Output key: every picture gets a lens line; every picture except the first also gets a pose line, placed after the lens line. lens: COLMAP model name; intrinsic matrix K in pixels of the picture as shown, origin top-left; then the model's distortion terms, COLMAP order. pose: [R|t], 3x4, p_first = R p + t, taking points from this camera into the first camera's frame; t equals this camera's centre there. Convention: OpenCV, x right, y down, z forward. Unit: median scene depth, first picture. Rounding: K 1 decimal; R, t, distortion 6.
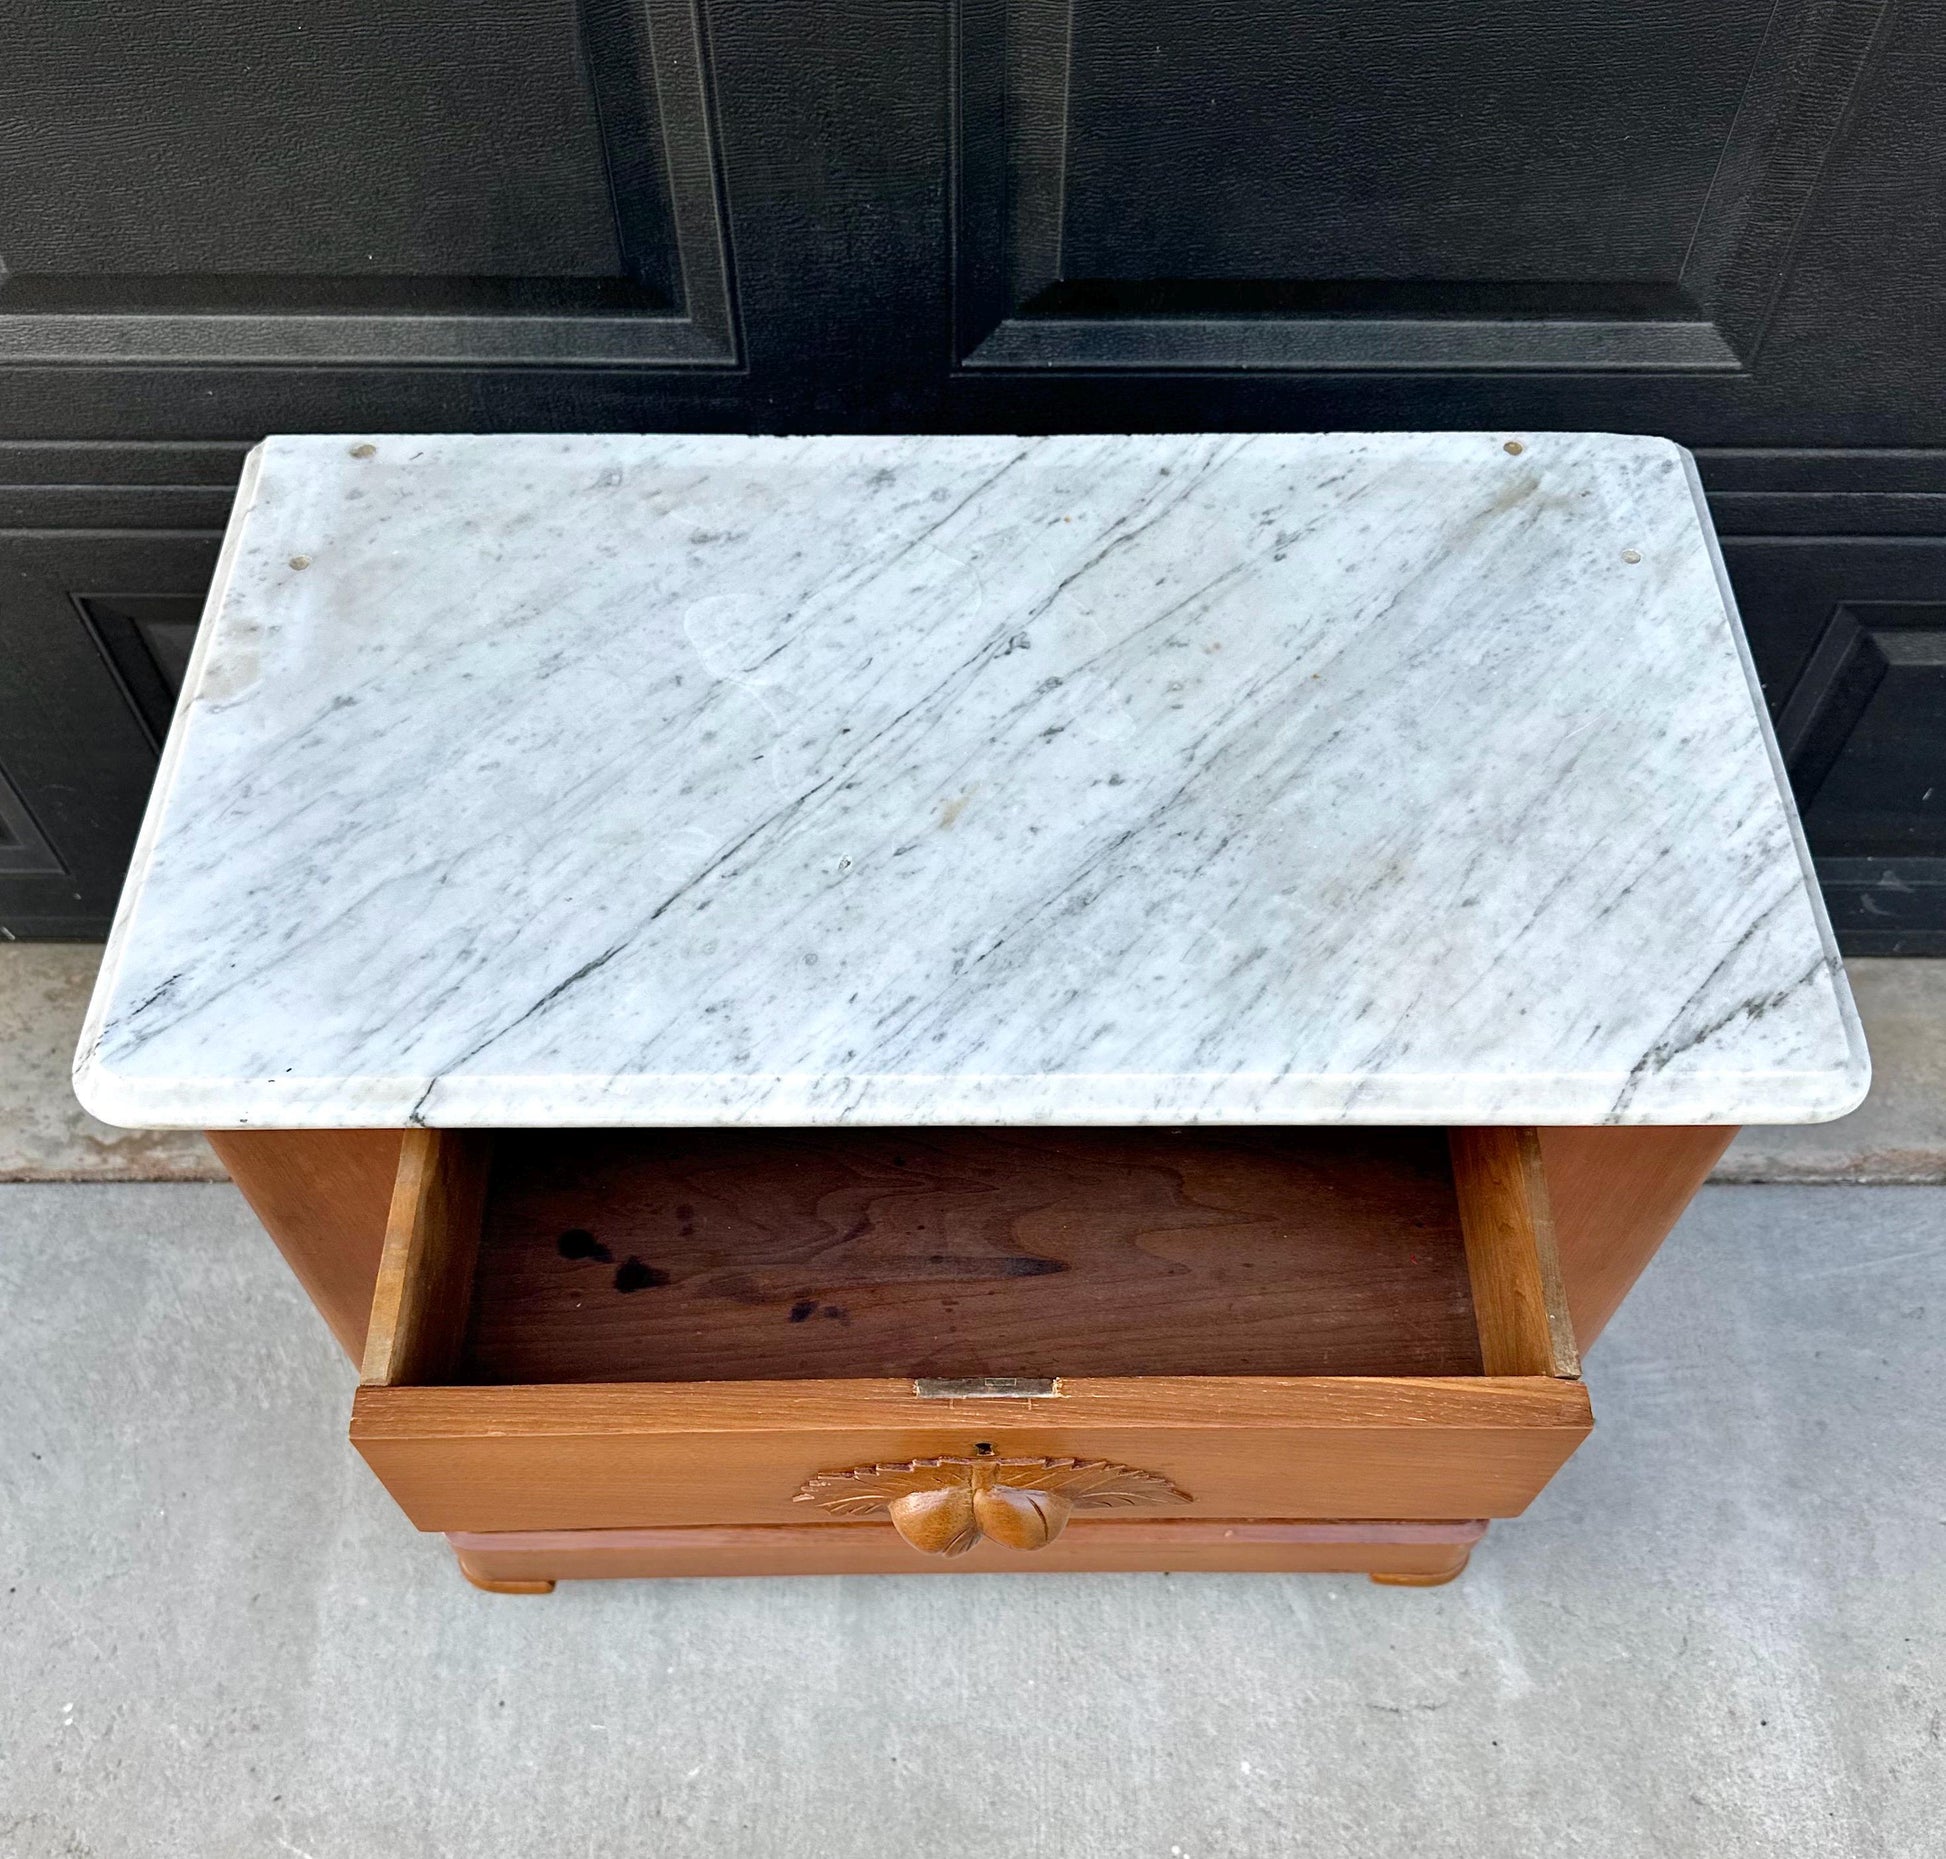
lens RADIAL K [[1910.2, 0, 974.2], [0, 1910.2, 1040.5], [0, 0, 1]] dist [0.062145, -0.139845]
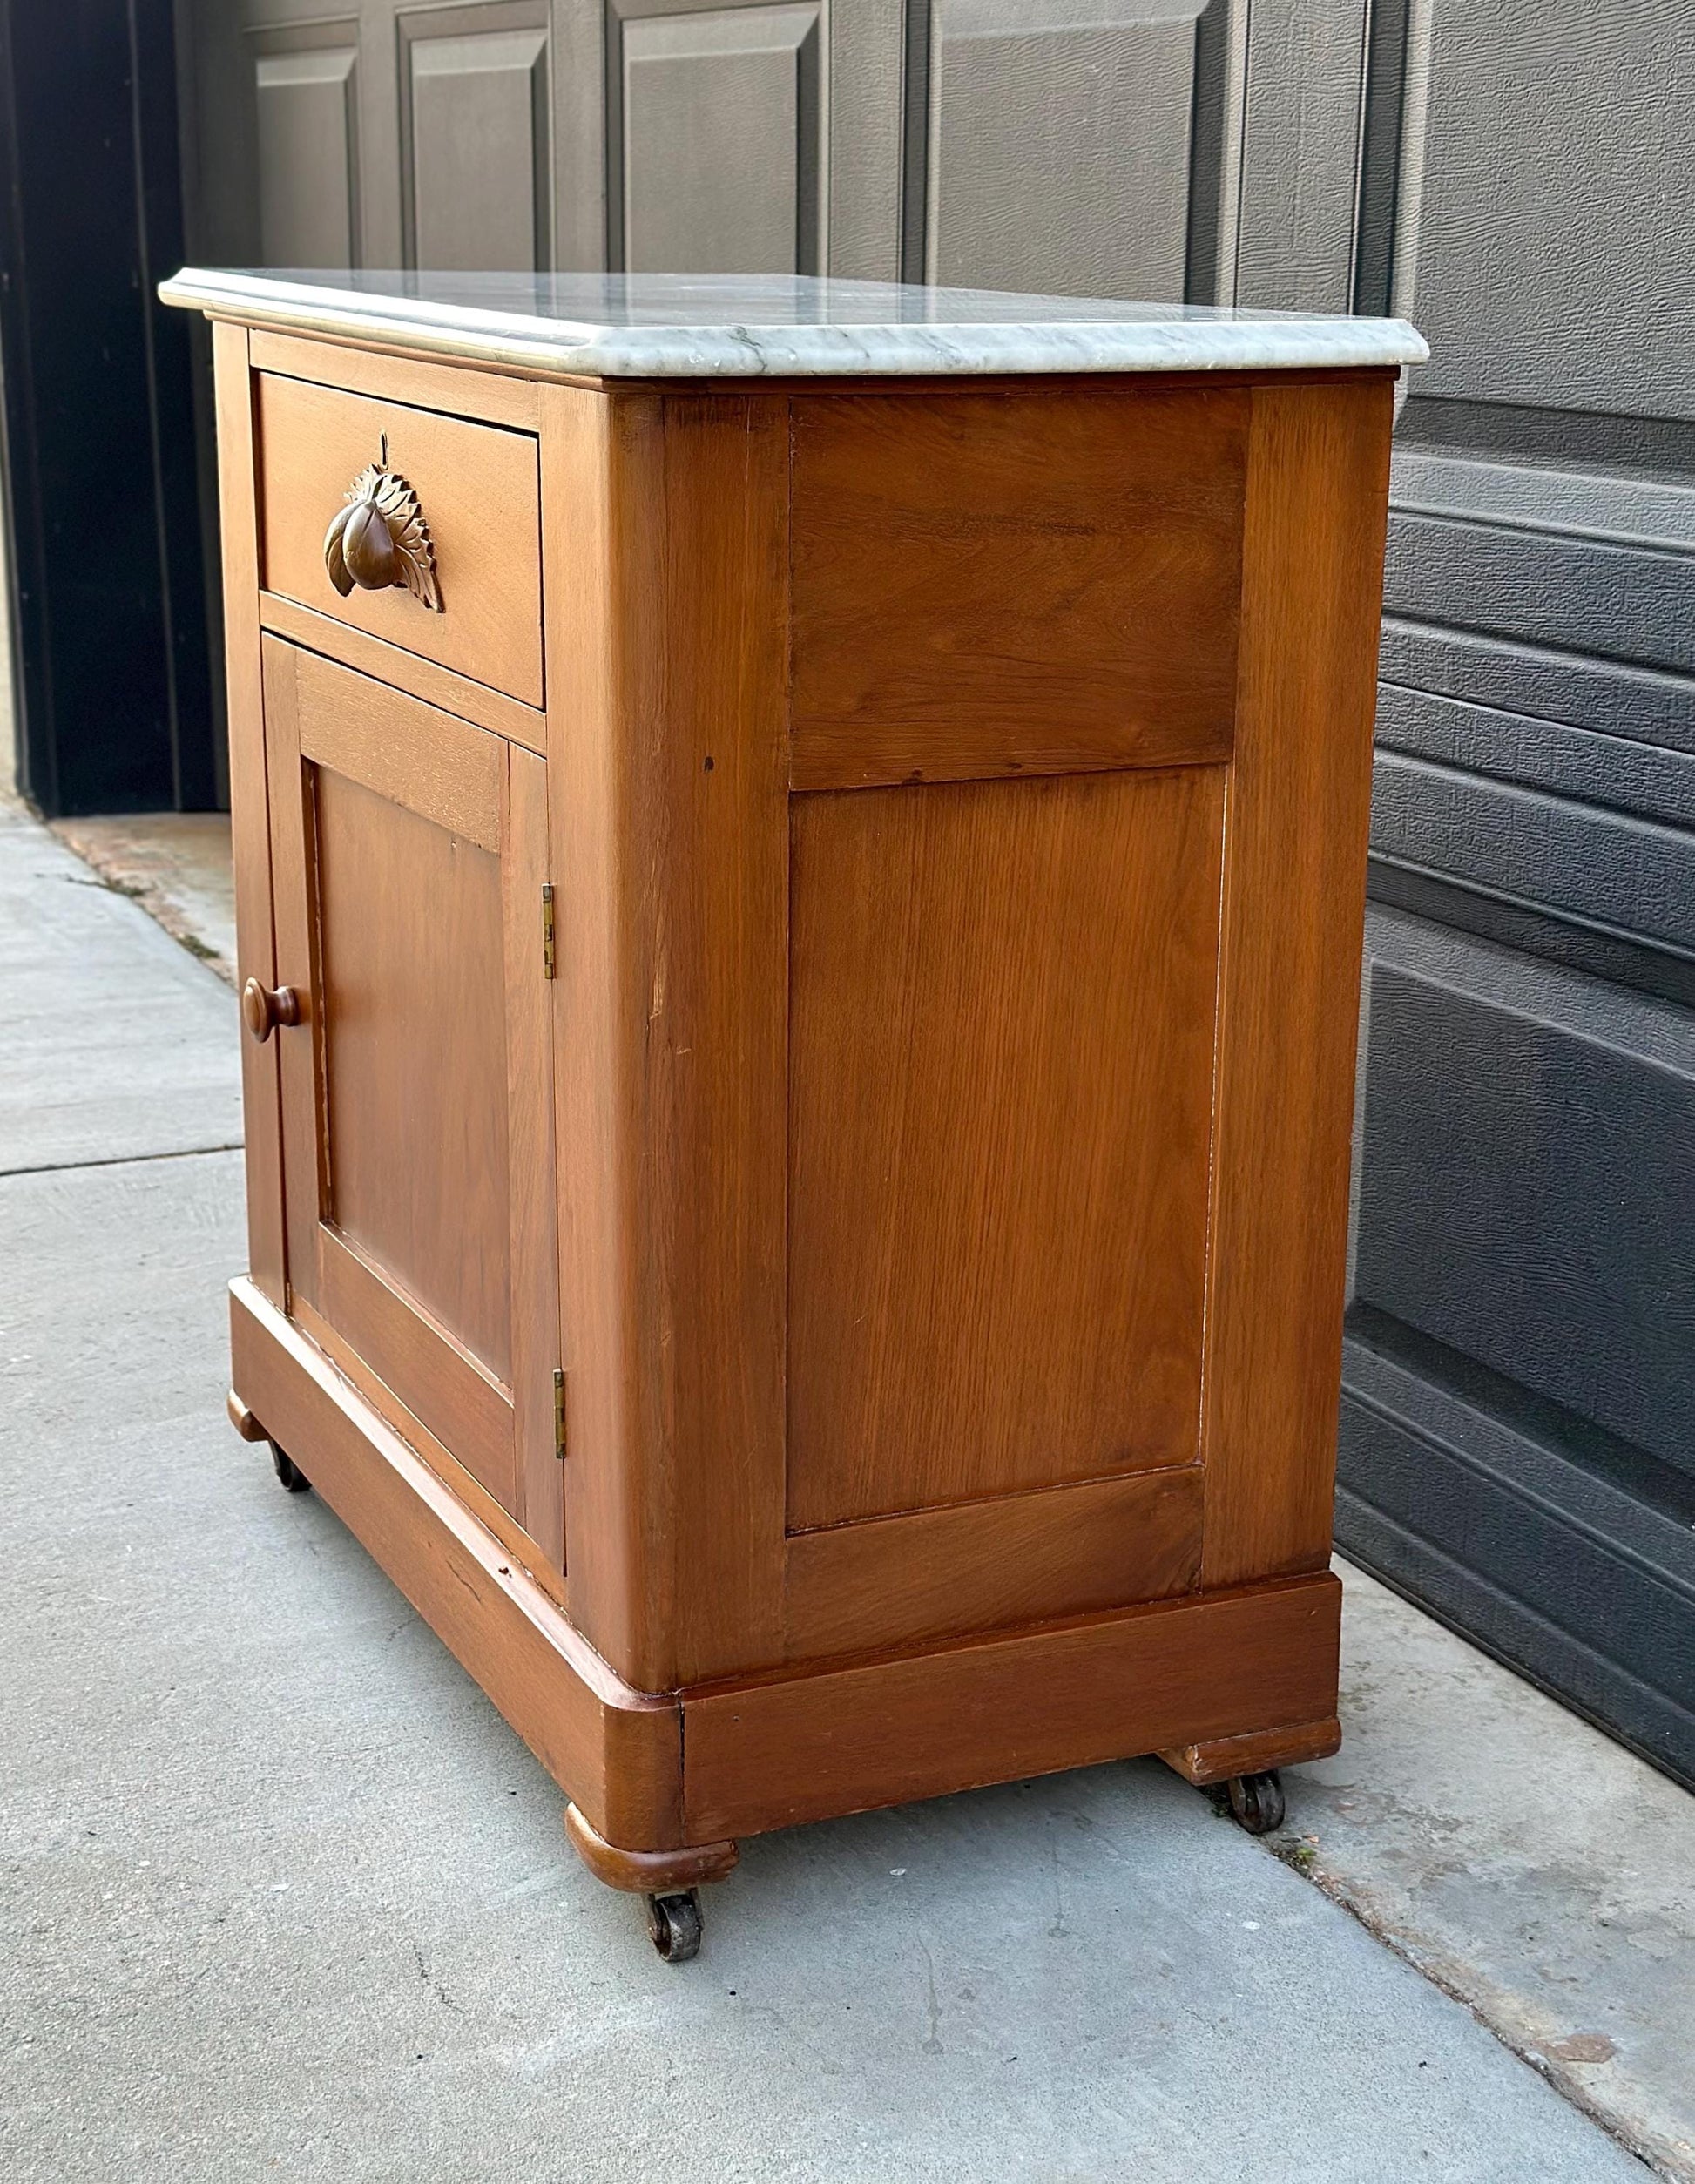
lens RADIAL K [[3465.1, 0, 877.9], [0, 3465.1, 1130.4], [0, 0, 1]] dist [0.140689, -0.039056]
pose [[0.409319, 0.238732, -0.880605, 1.291527], [-0.775486, 0.599539, -0.197923, 0.301077], [0.480707, 0.763911, 0.430536, 0.355942]]
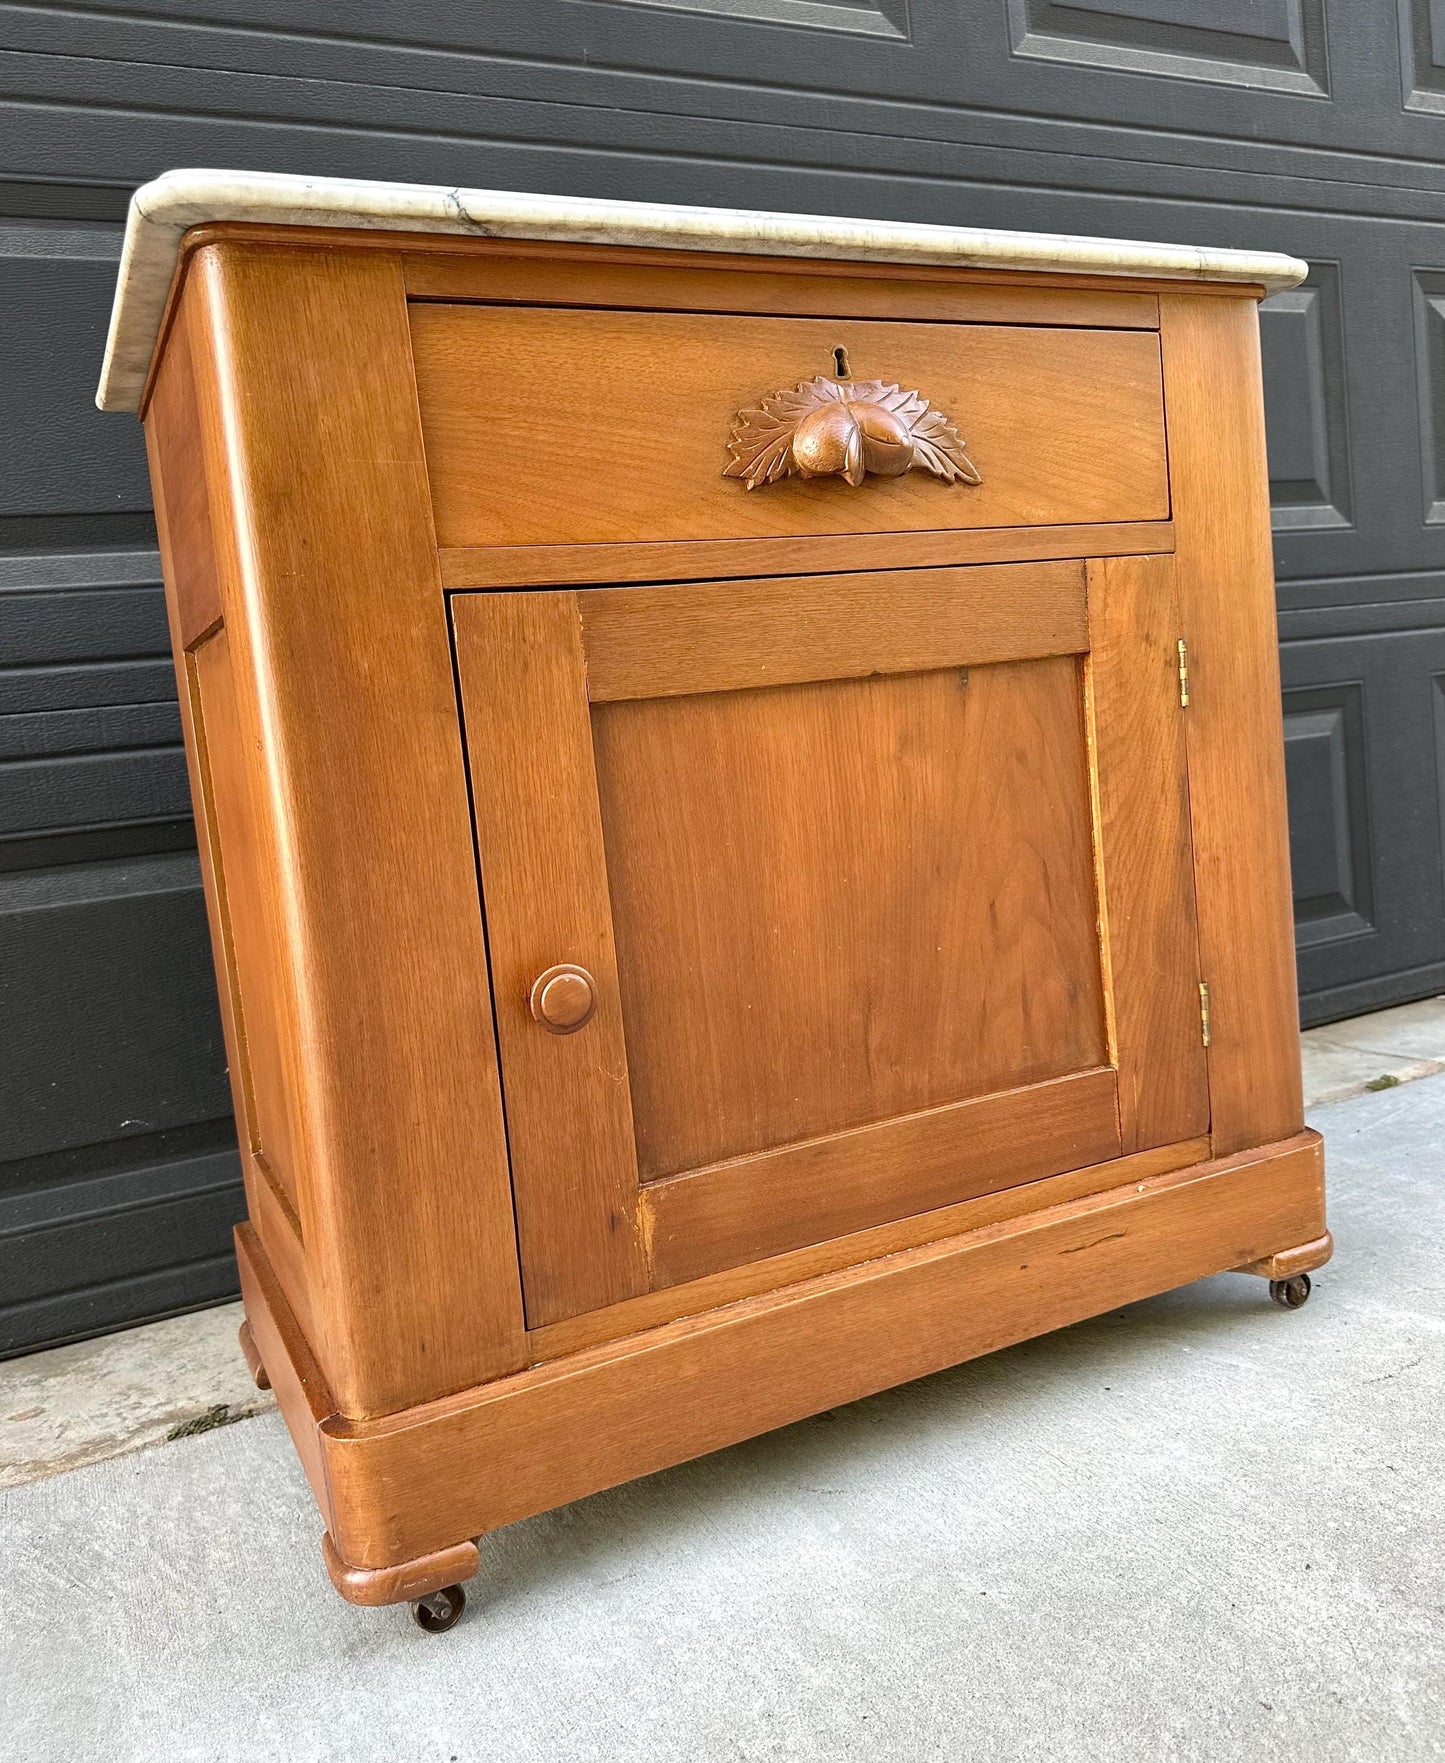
lens RADIAL K [[1372.7, 0, 715.5], [0, 1372.7, 876.1], [0, 0, 1]] dist [0.184228, -0.389366]
pose [[0.895154, -0.142809, 0.422262, -0.334071], [0.421728, 0.578145, -0.698494, 0.559413], [-0.144378, 0.803339, 0.577755, 0.473380]]
